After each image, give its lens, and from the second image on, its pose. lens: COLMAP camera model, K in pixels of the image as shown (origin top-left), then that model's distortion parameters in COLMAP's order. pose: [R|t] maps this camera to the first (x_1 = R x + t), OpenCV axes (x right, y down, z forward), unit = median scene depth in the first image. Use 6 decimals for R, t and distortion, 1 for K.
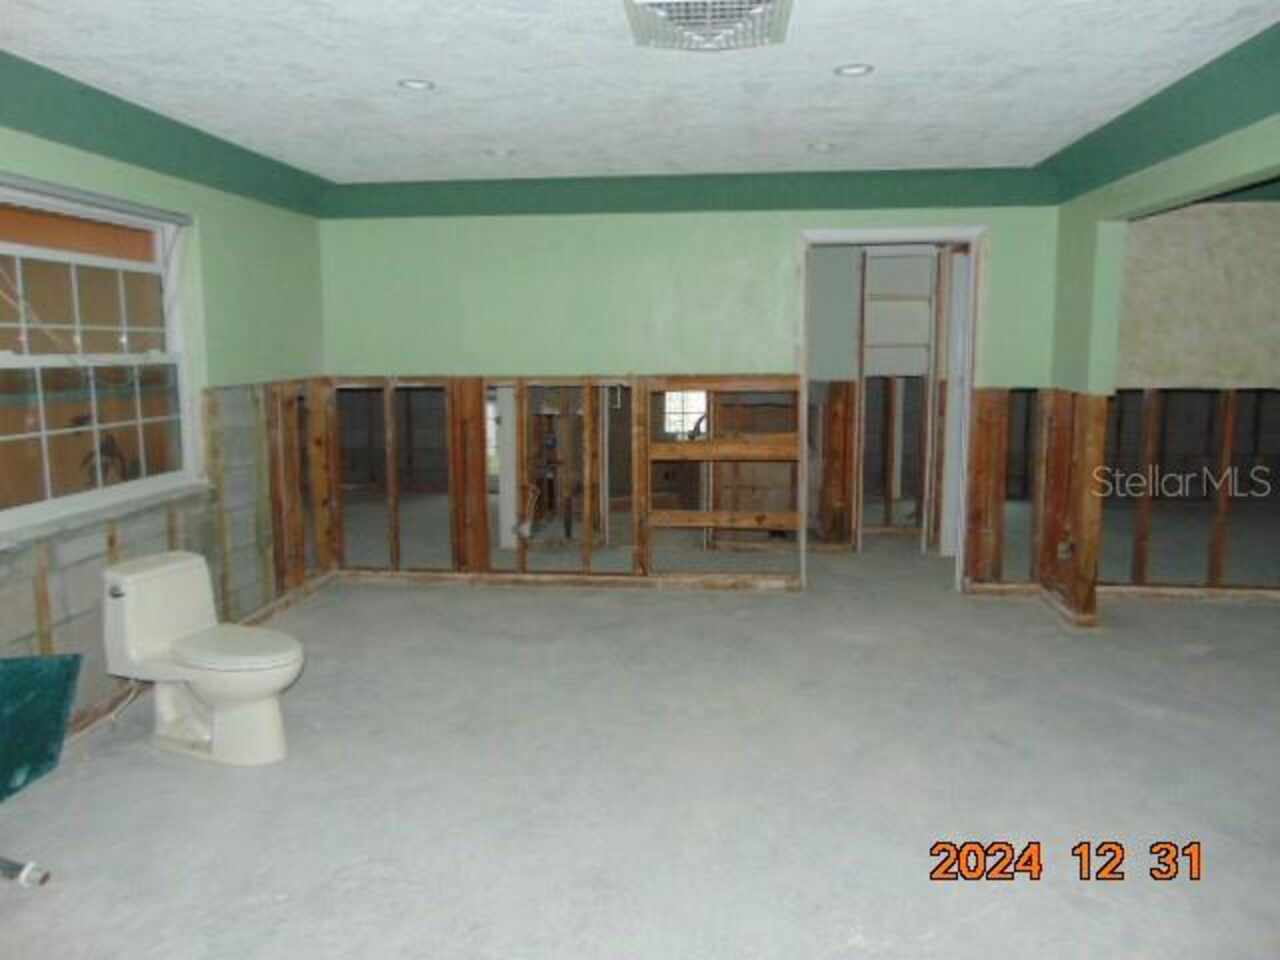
lens RADIAL K [[955.0, 0, 643.2], [0, 955.0, 476.7], [0, 0, 1]] dist [-0.016369, 0.034633]
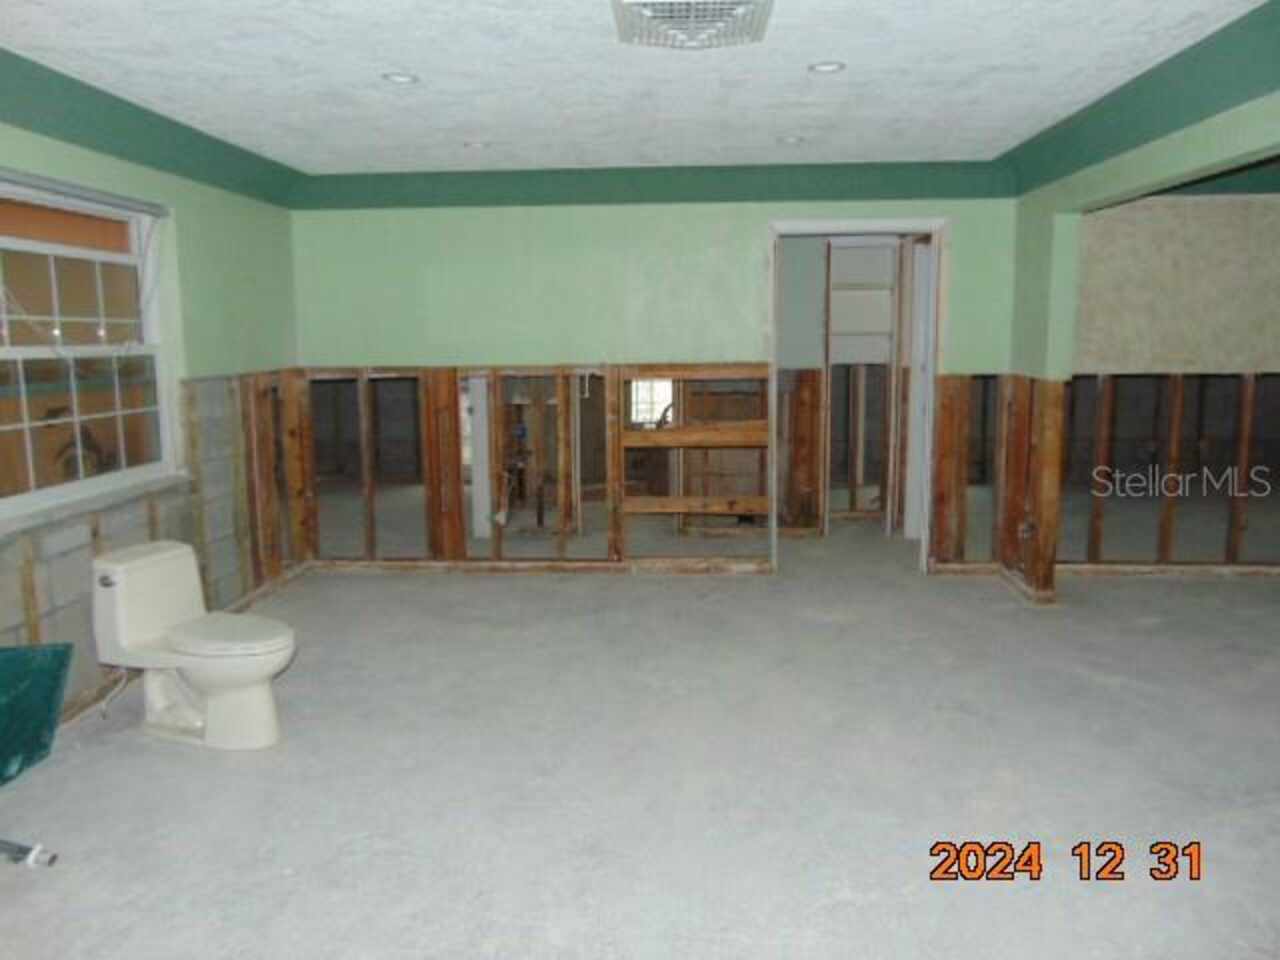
lens RADIAL K [[955.0, 0, 642.2], [0, 955.0, 476.9], [0, 0, 1]] dist [-0.016369, 0.034633]
pose [[0.998983, -0.011345, 0.043635, -0.019968], [0.010934, 0.999894, 0.009638, 0.004720], [-0.043740, -0.009151, 0.999001, -0.021169]]
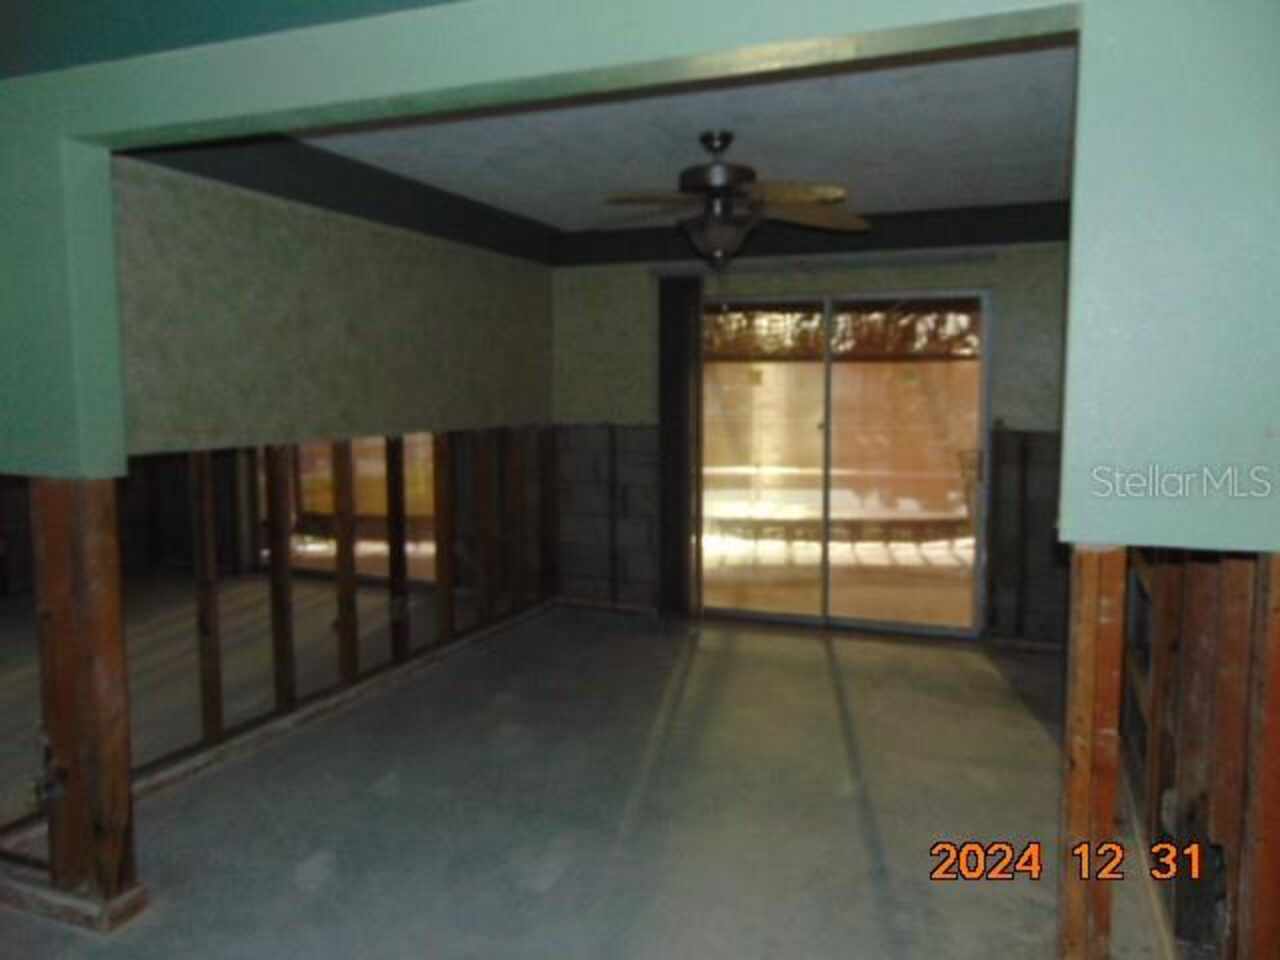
lens RADIAL K [[955.0, 0, 639.3], [0, 955.0, 485.4], [0, 0, 1]] dist [-0.016369, 0.034633]
pose [[0.301864, -0.093845, 0.948721, 0.073263], [0.135432, 0.989272, 0.054765, -0.068011], [-0.943682, 0.111956, 0.311335, 0.543037]]
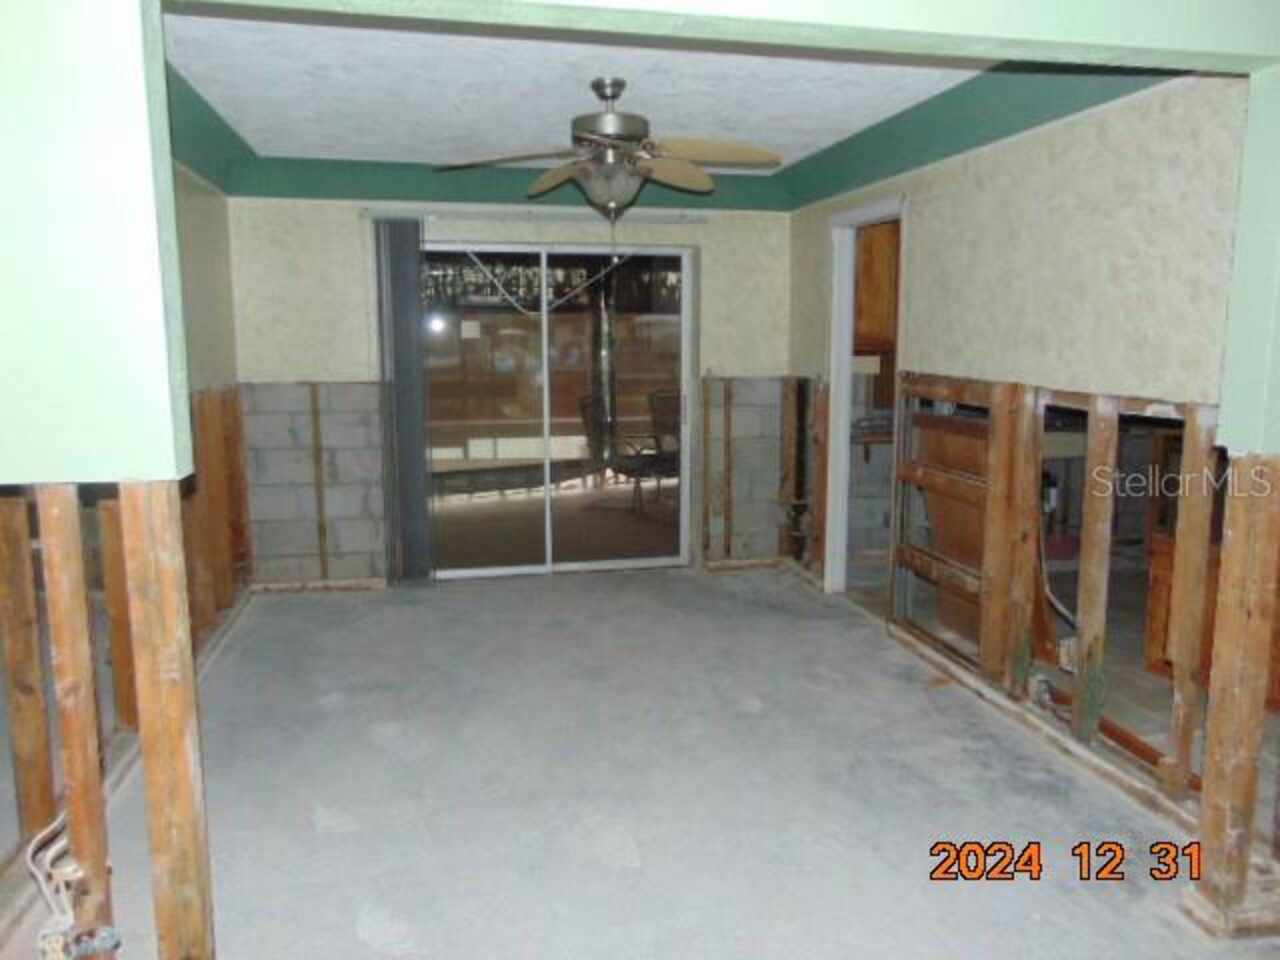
lens RADIAL K [[955.0, 0, 642.2], [0, 955.0, 472.3], [0, 0, 1]] dist [-0.016369, 0.034633]
pose [[-0.292150, -0.130181, 0.947471, 0.083787], [0.139434, 0.974309, 0.176862, -0.121573], [-0.946153, 0.183780, -0.266493, 0.901919]]
